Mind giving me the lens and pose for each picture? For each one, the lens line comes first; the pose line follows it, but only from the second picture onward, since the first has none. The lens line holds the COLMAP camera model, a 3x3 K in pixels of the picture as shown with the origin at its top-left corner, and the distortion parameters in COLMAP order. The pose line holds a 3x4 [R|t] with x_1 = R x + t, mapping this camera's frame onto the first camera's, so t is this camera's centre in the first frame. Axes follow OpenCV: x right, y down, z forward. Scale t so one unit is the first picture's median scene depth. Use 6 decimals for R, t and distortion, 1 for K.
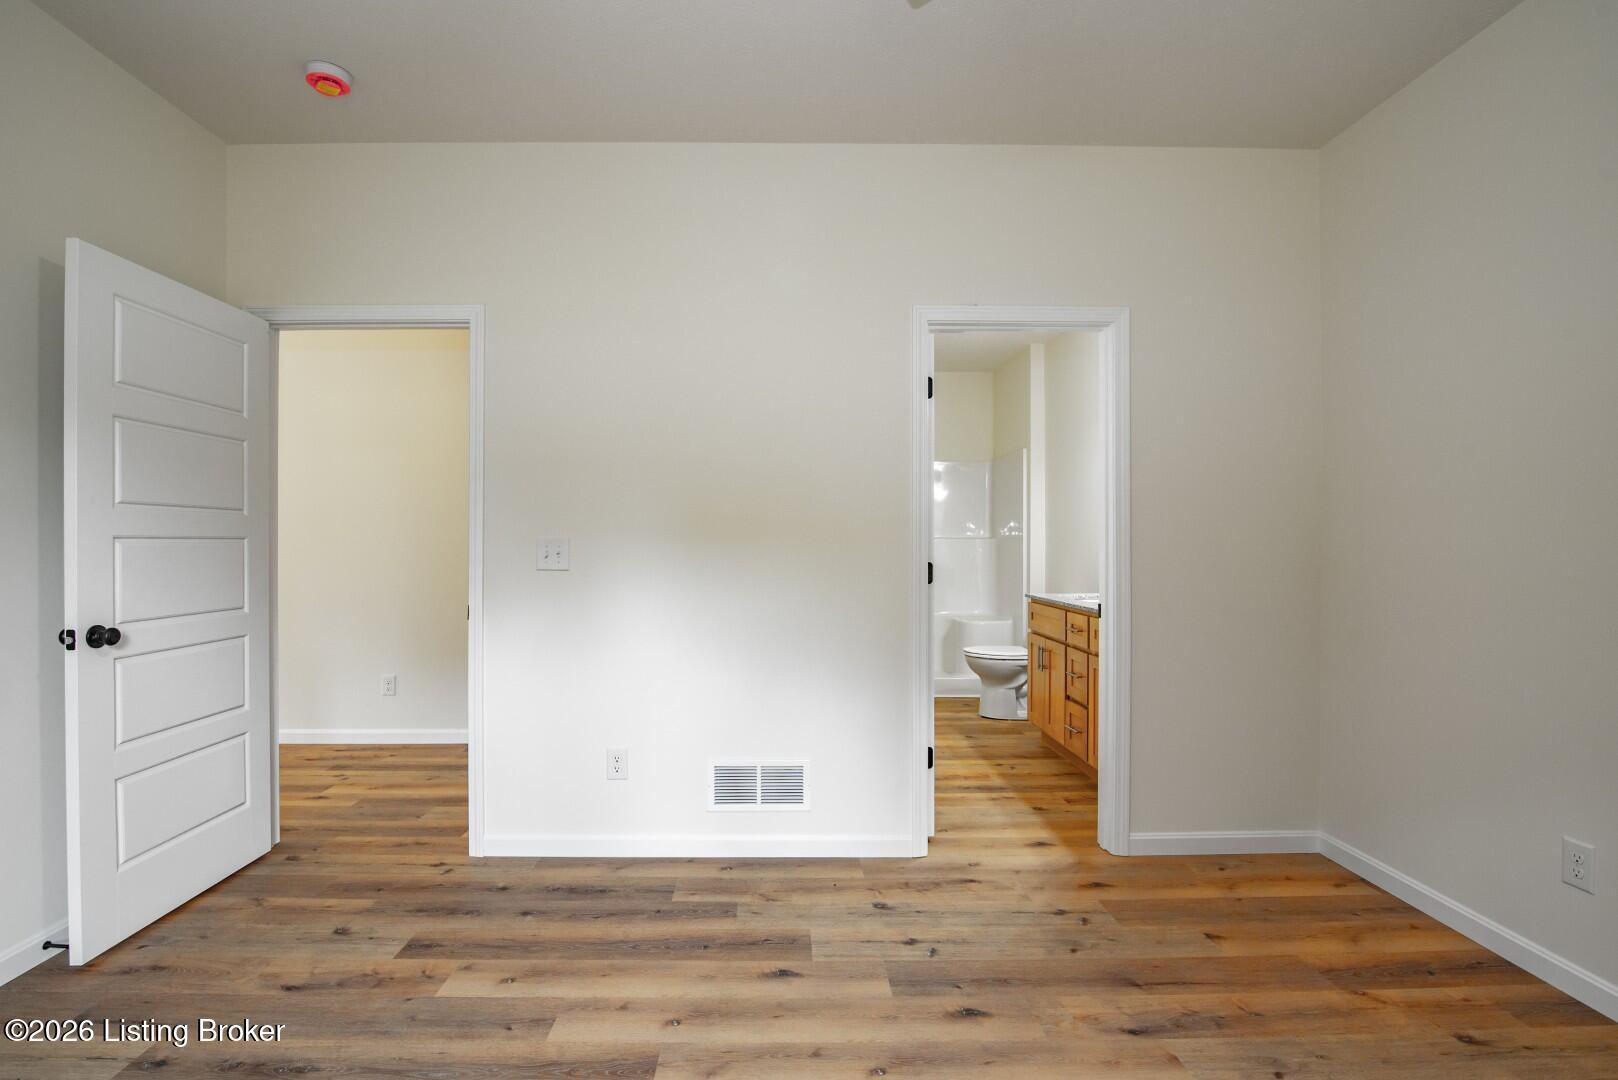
lens RADIAL K [[734.5, 0, 796.3], [0, 734.5, 538.6], [0, 0, 1]] dist [-0.016573, 0.000946]
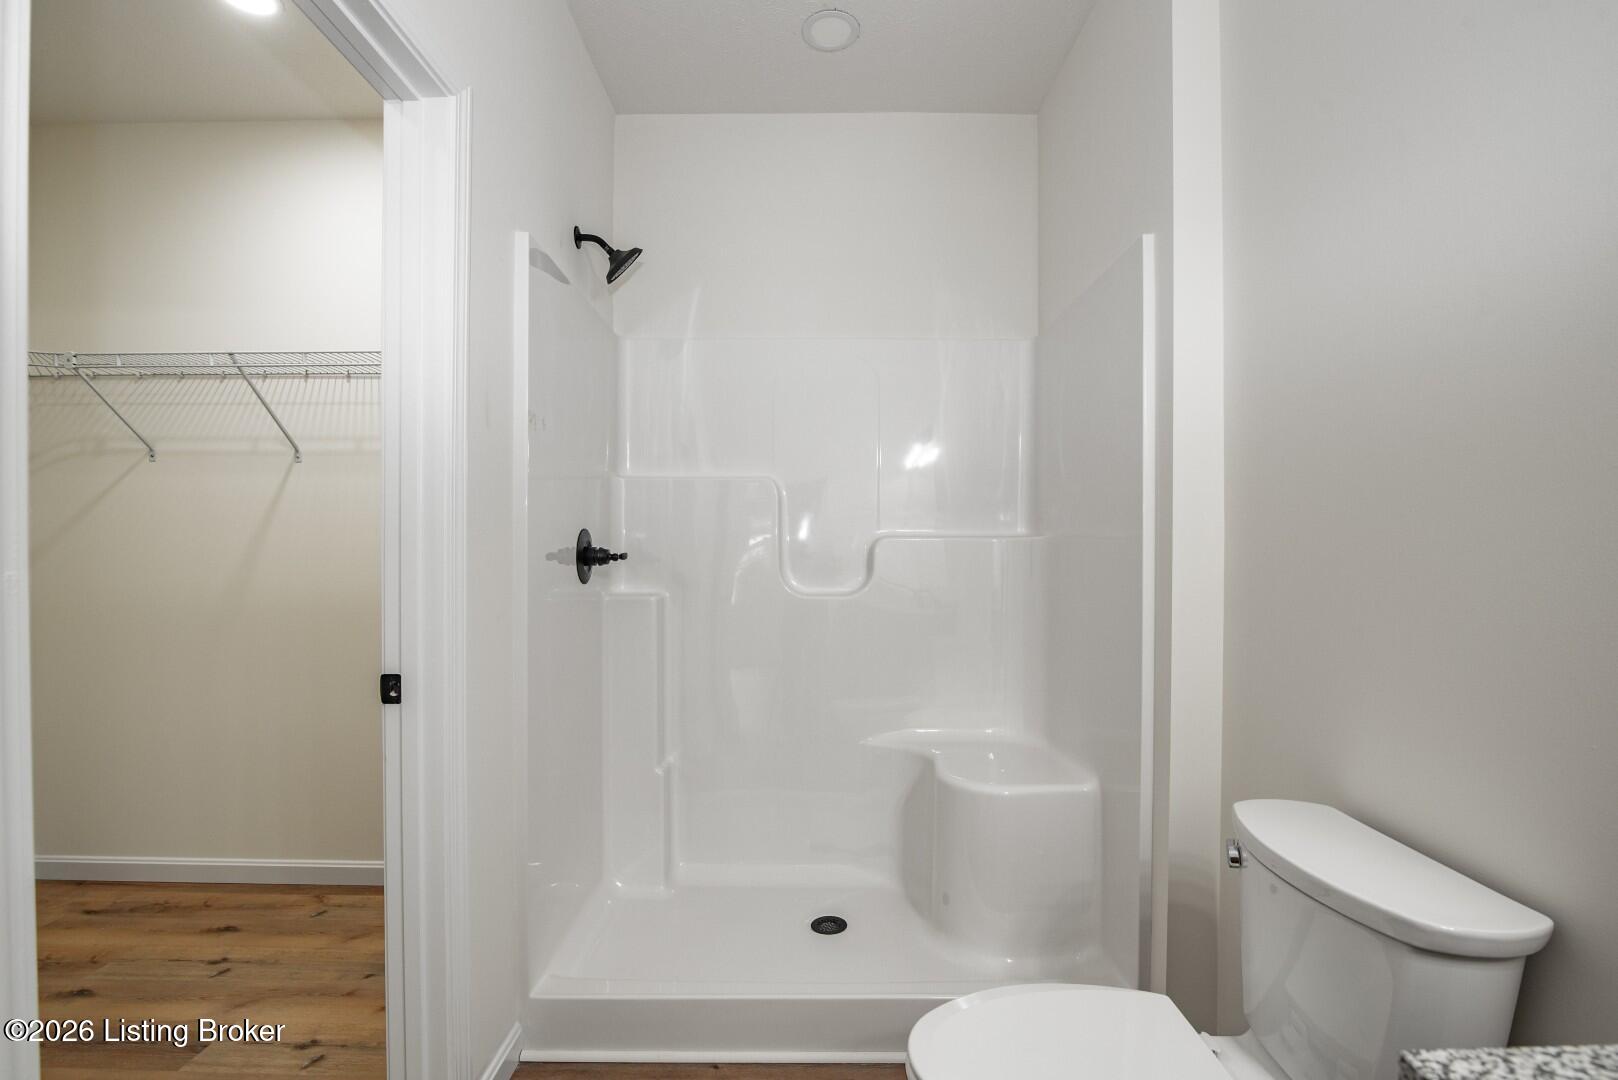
lens RADIAL K [[744.9, 0, 809.5], [0, 744.9, 547.1], [0, 0, 1]] dist [-0.016261, 0.000374]
pose [[0.999700, 0.001609, -0.024442, 0.183792], [-0.001538, 0.999995, 0.002928, 0.002540], [0.024446, -0.002889, 0.999697, 0.703438]]
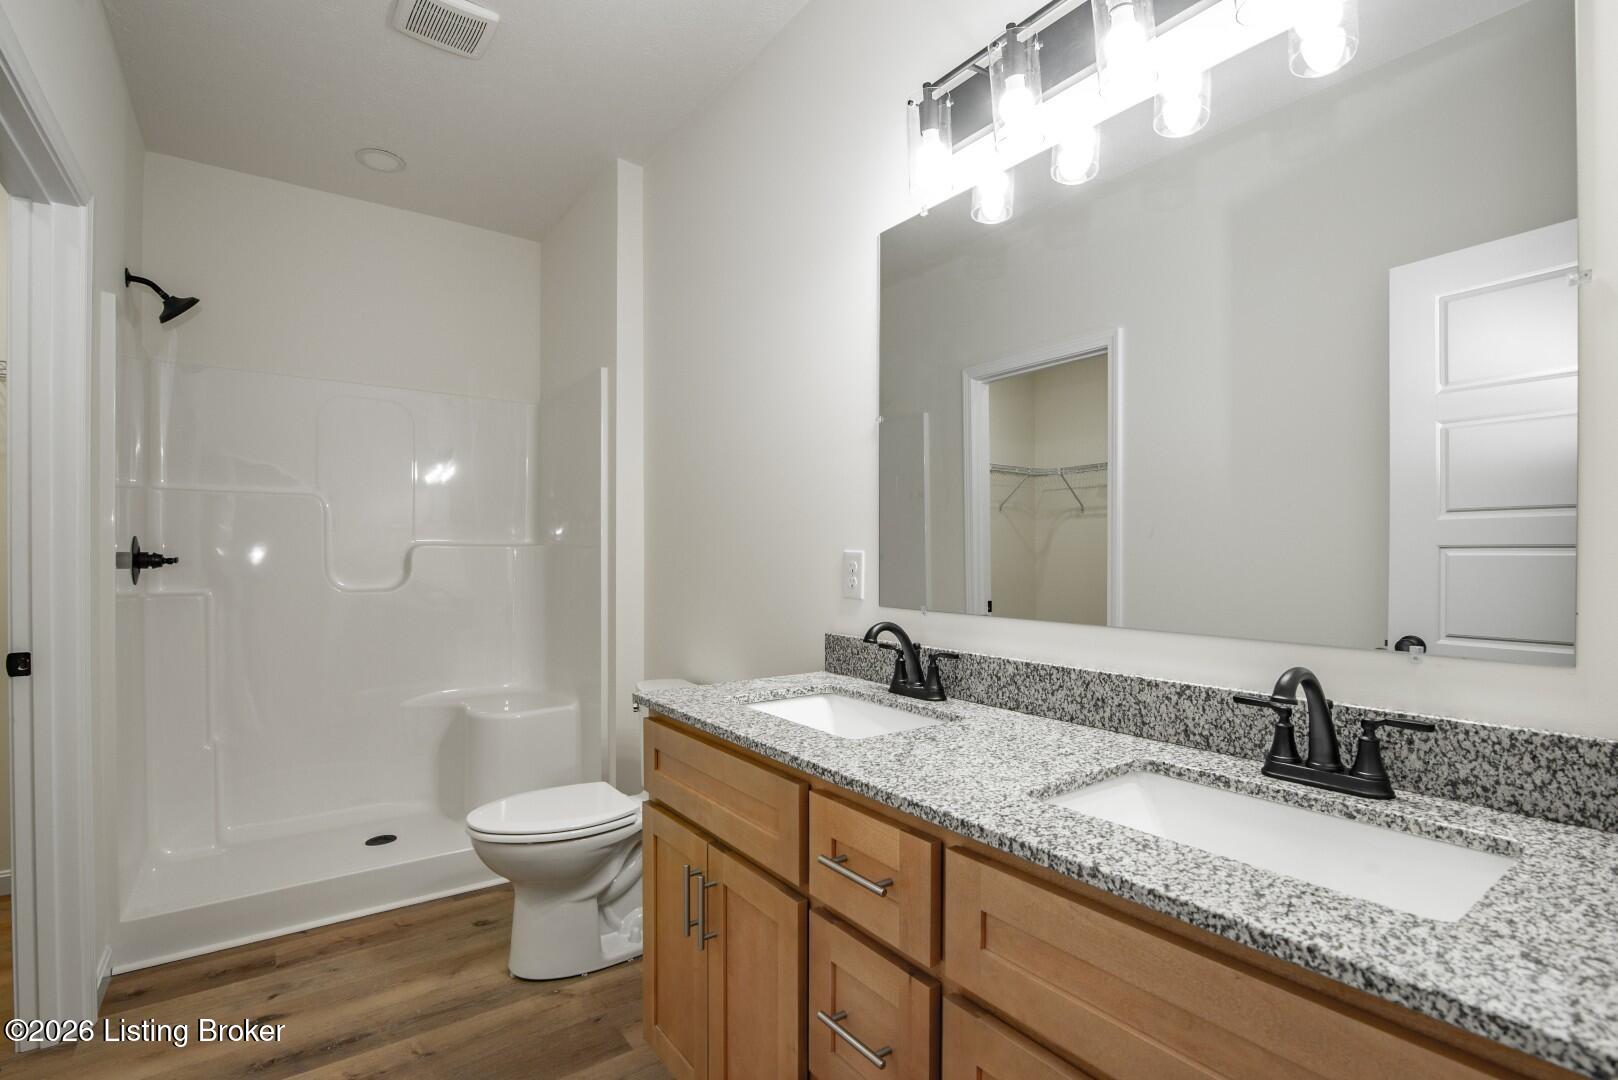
lens RADIAL K [[744.9, 0, 809.5], [0, 744.9, 547.1], [0, 0, 1]] dist [-0.016261, 0.000374]
pose [[0.817209, 0.000873, 0.576340, 0.133211], [0.001950, 0.999989, -0.004279, 0.003339], [-0.576338, 0.004621, 0.817199, 0.505608]]
